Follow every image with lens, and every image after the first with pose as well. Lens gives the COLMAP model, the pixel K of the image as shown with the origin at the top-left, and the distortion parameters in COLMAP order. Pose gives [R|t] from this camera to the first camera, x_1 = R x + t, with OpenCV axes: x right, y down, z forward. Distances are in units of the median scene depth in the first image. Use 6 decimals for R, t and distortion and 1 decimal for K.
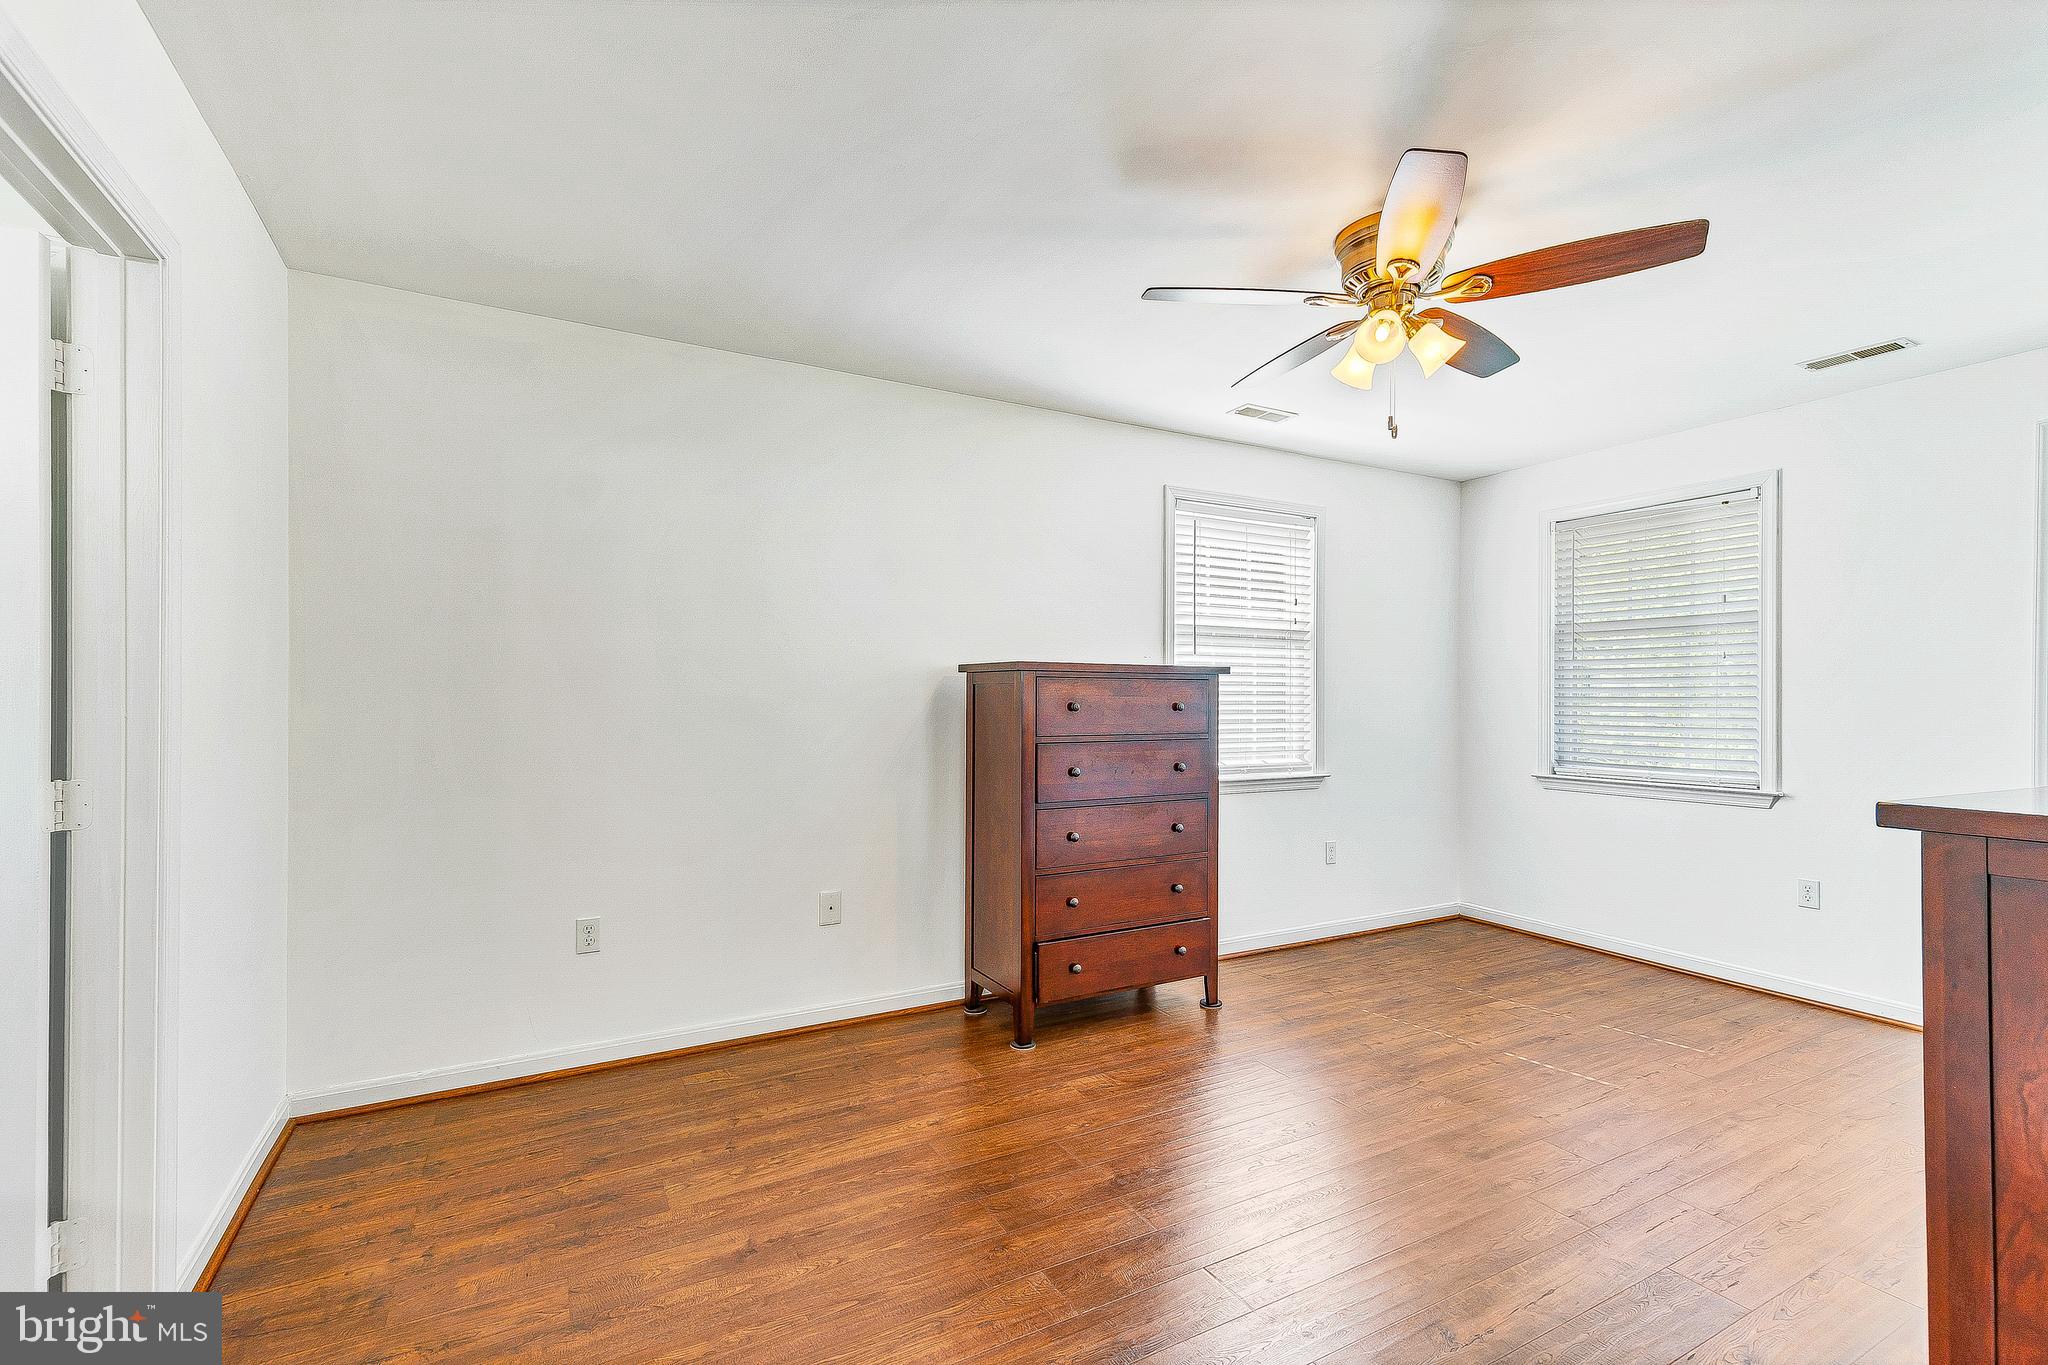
lens RADIAL K [[895.6, 0, 1024.2], [0, 895.6, 694.5], [0, 0, 1]] dist [0.017191, -0.003464]
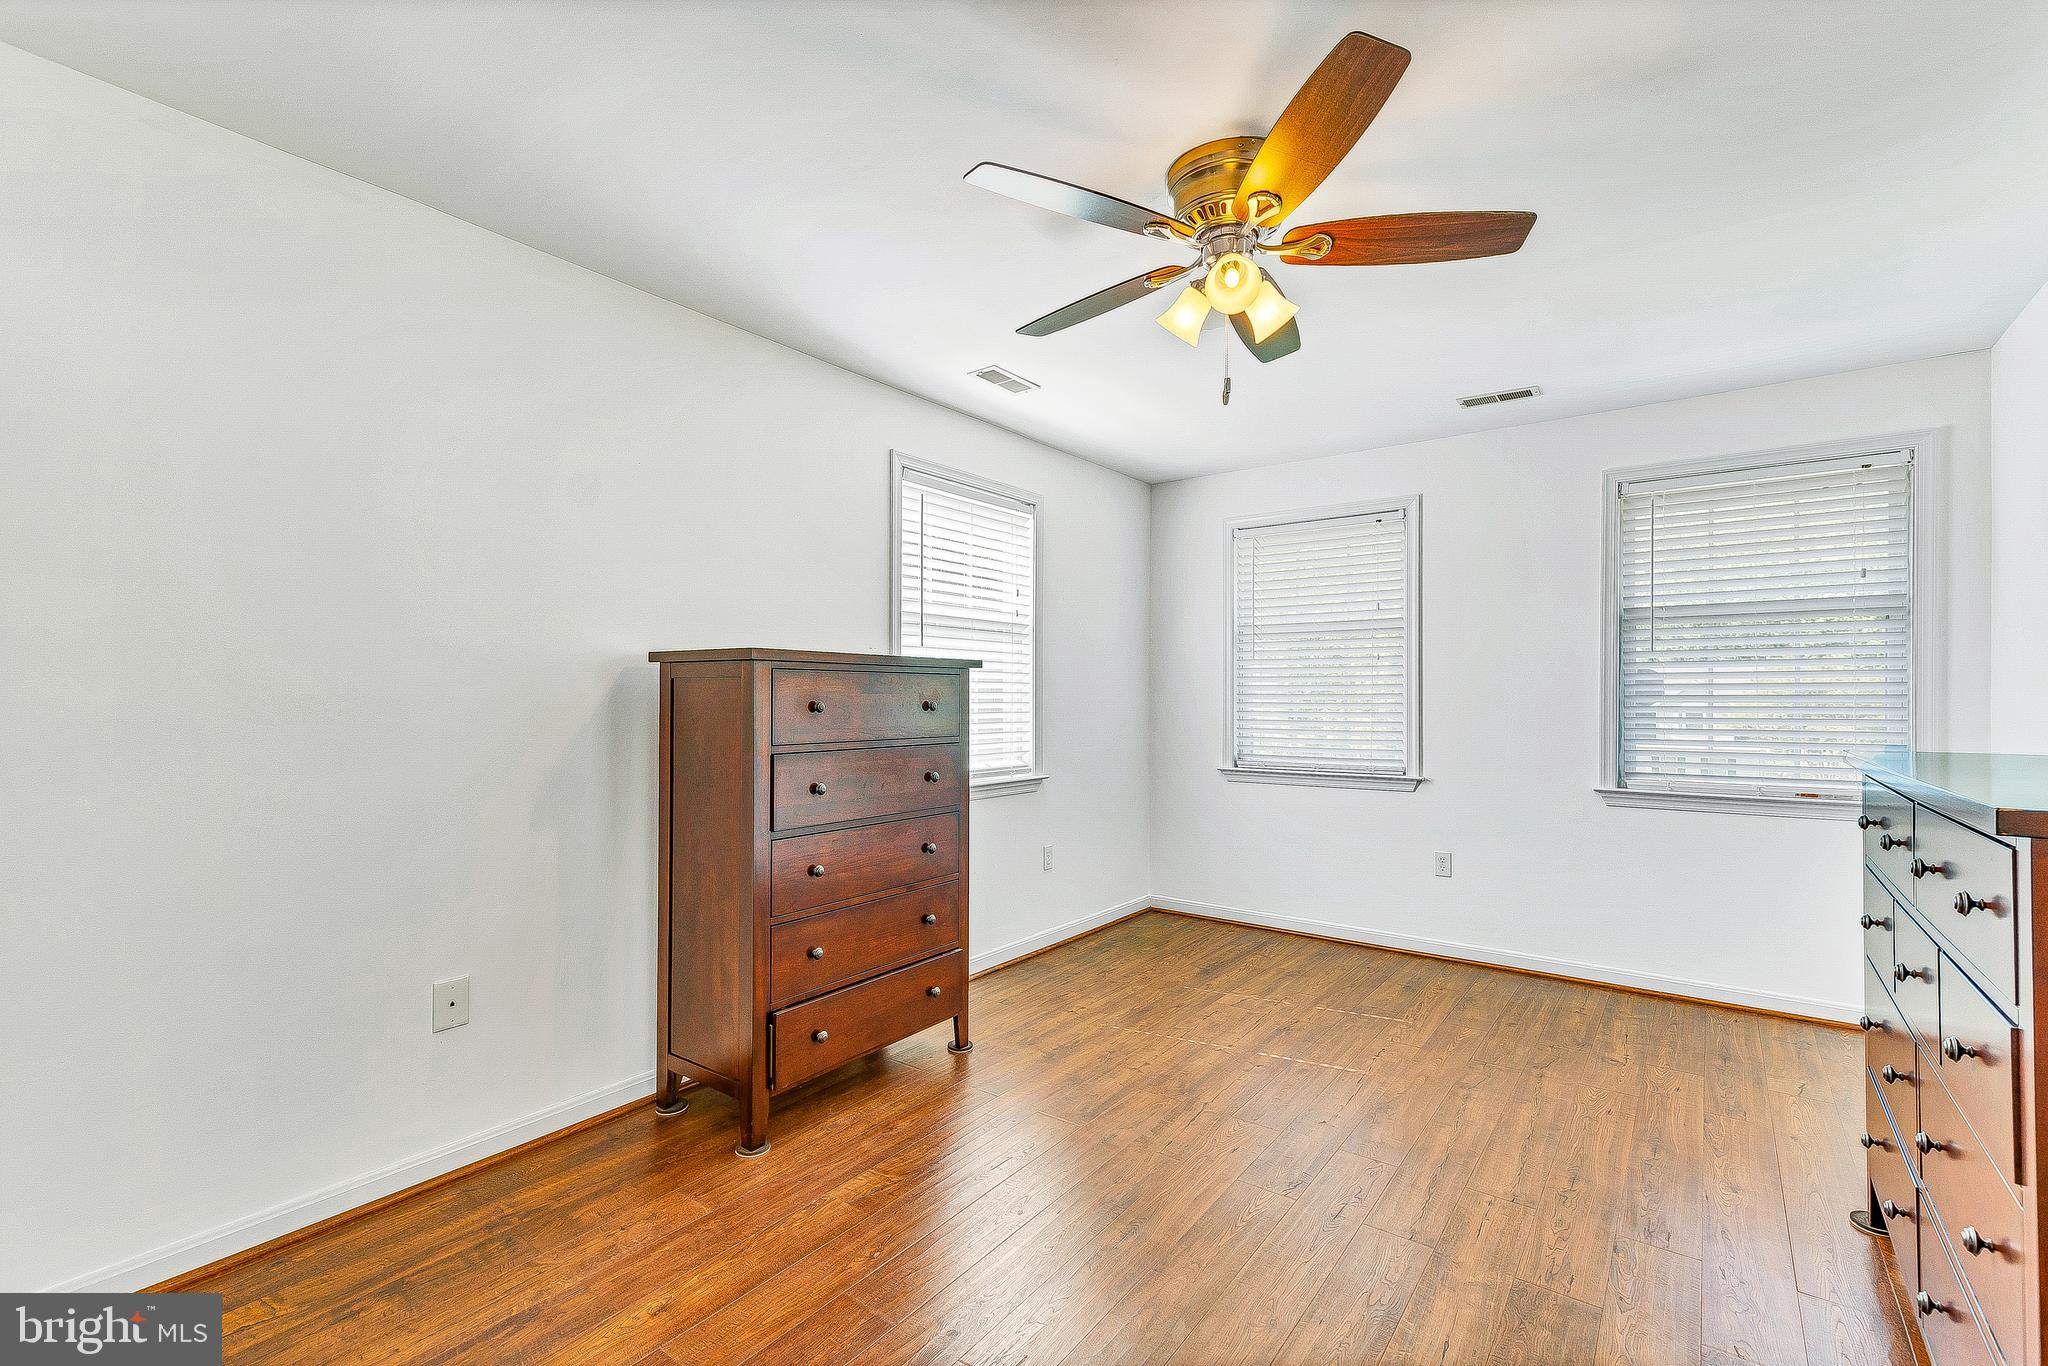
lens RADIAL K [[895.6, 0, 1024.2], [0, 895.6, 695.0], [0, 0, 1]] dist [0.017191, -0.003464]
pose [[0.911380, -0.001429, 0.411563, -0.096281], [0.000572, 0.999997, 0.002205, 0.001491], [-0.411565, -0.001774, 0.911379, 0.185307]]
